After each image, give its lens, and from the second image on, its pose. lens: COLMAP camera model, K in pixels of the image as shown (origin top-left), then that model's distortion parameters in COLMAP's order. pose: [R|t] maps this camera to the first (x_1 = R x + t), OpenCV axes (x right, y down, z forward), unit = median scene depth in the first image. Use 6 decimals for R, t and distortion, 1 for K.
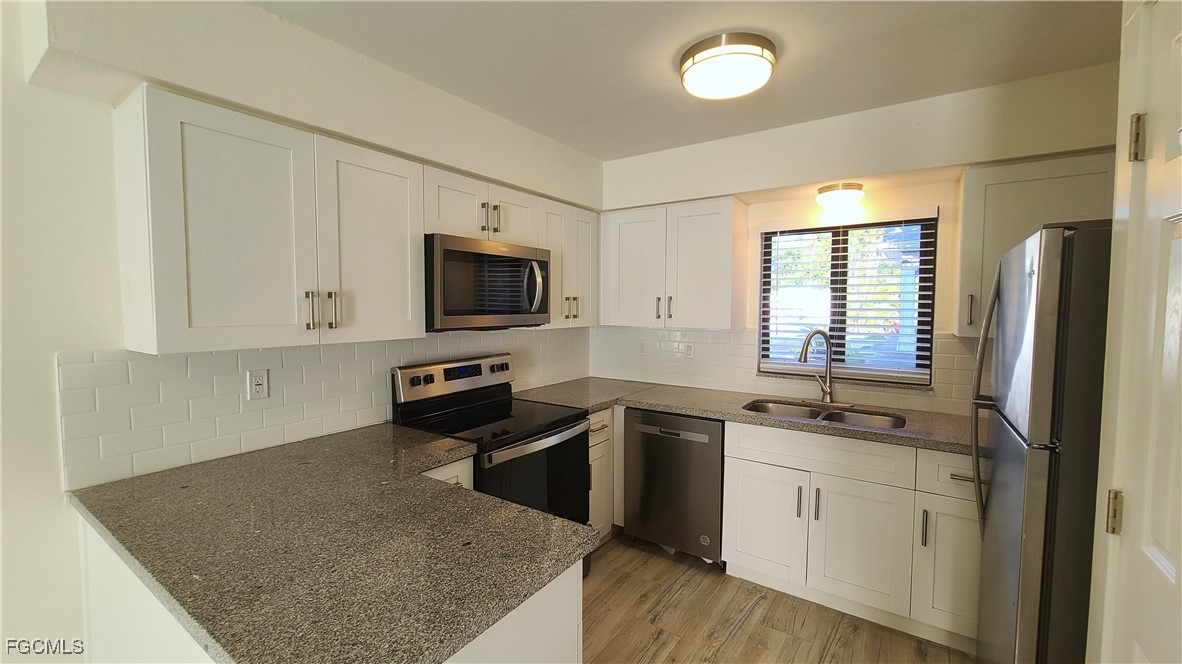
lens RADIAL K [[490.5, 0, 591.0], [0, 490.5, 332.0], [0, 0, 1]] dist [-0.000594, -0.000910]
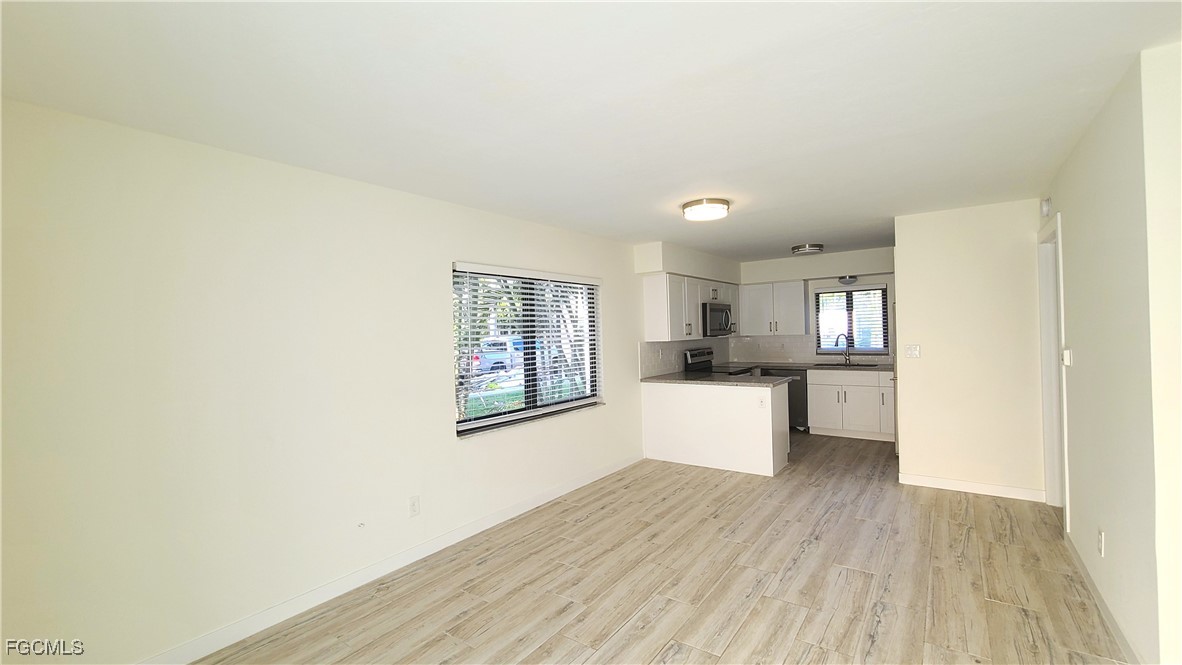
lens RADIAL K [[490.5, 0, 591.0], [0, 490.5, 332.5], [0, 0, 1]] dist [-0.000594, -0.000910]
pose [[0.999081, -0.029165, -0.031419, -0.701328], [0.027428, 0.998143, -0.054386, 0.087600], [0.032947, 0.053474, 0.998026, -1.461446]]
